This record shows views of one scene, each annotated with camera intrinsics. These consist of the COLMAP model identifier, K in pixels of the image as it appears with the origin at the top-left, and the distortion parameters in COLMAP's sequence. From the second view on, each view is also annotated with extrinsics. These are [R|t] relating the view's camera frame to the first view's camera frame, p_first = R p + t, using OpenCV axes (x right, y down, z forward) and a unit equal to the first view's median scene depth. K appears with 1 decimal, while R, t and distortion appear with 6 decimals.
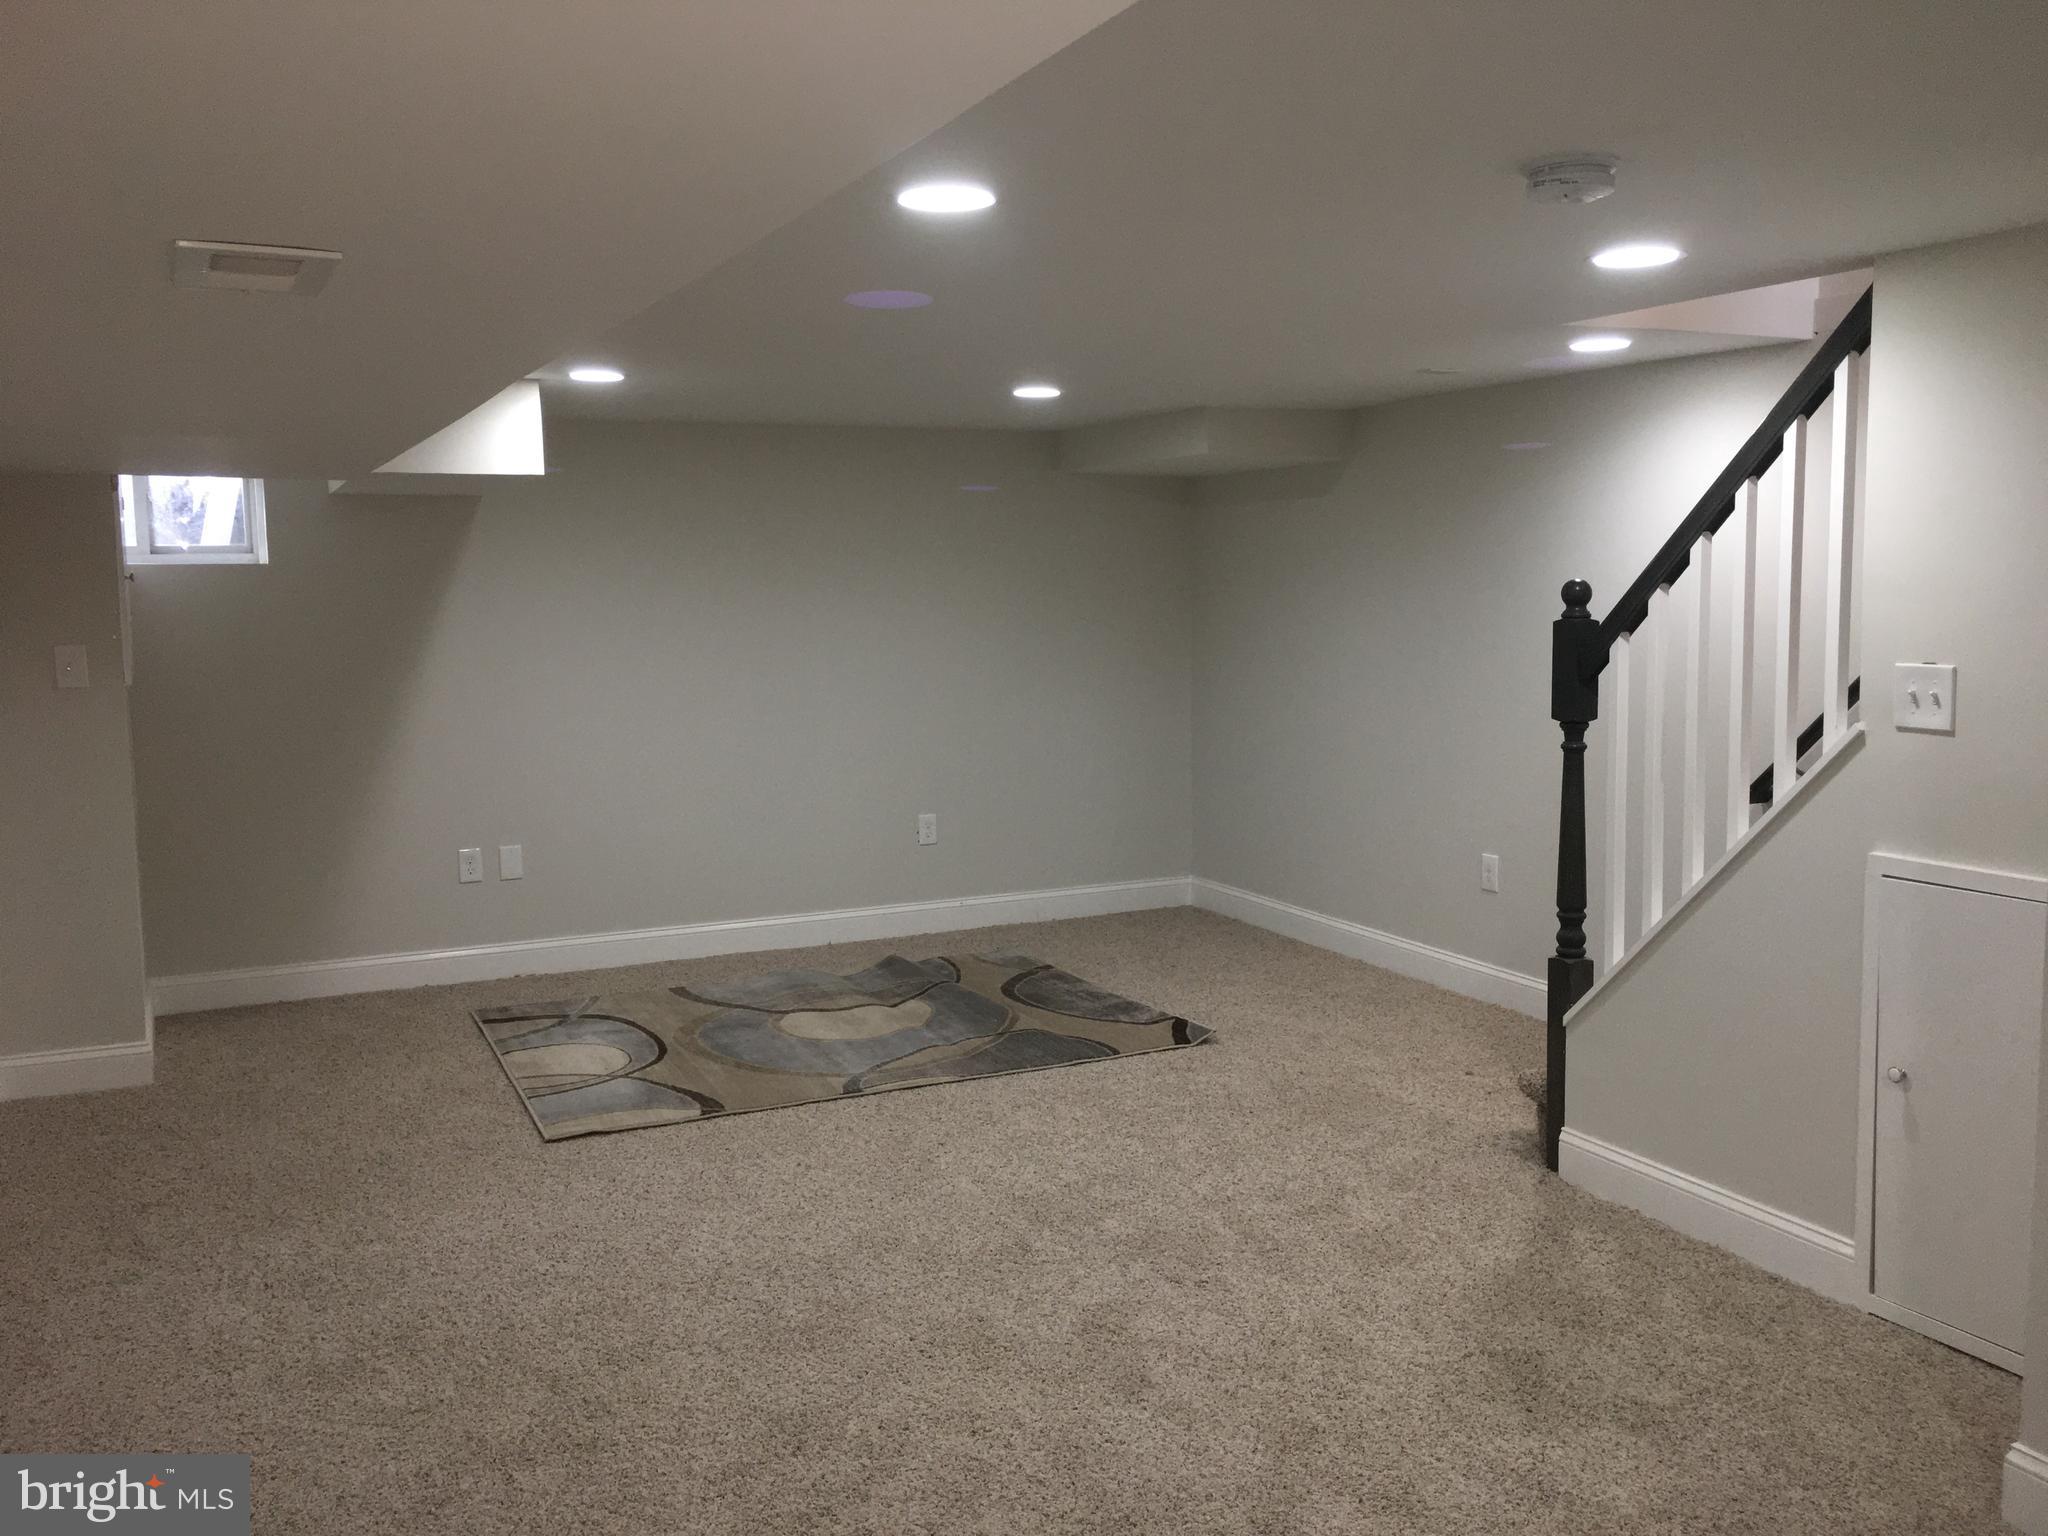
lens RADIAL K [[1738.8, 0, 1025.6], [0, 1738.8, 754.8], [0, 0, 1]] dist [0.081251, -0.112208]
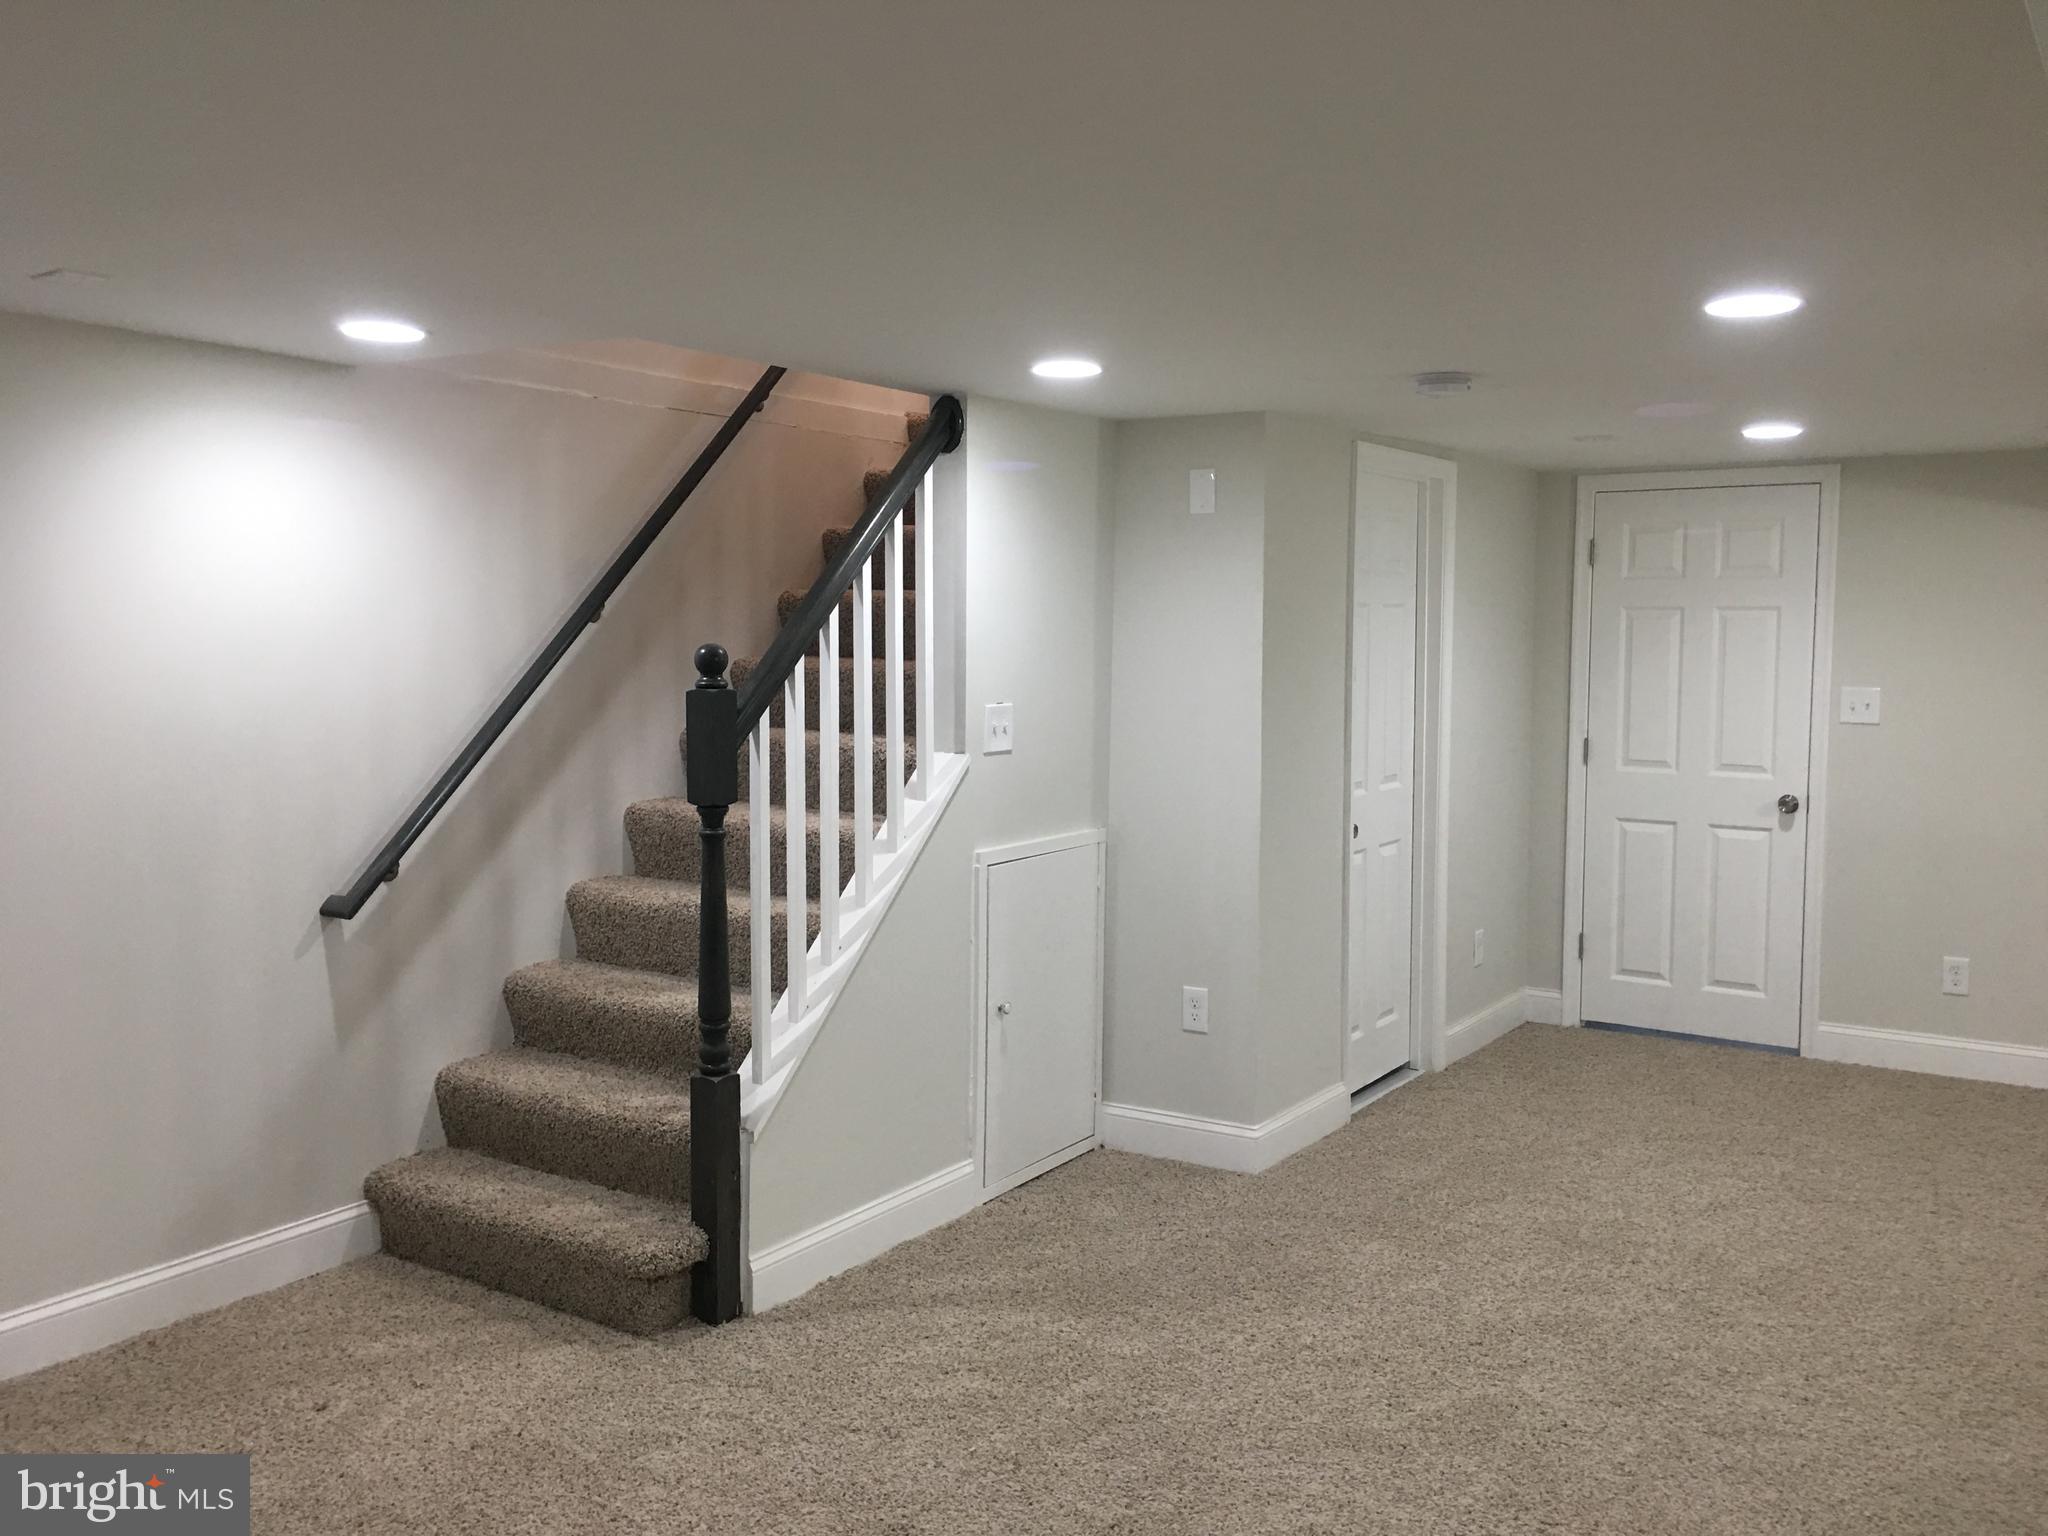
lens RADIAL K [[1738.8, 0, 1025.6], [0, 1738.8, 754.8], [0, 0, 1]] dist [0.081251, -0.112208]
pose [[-0.510425, -0.045485, 0.858719, -0.617291], [0.100020, 0.988682, 0.111822, -0.150378], [-0.854086, 0.142966, -0.500098, 1.542014]]
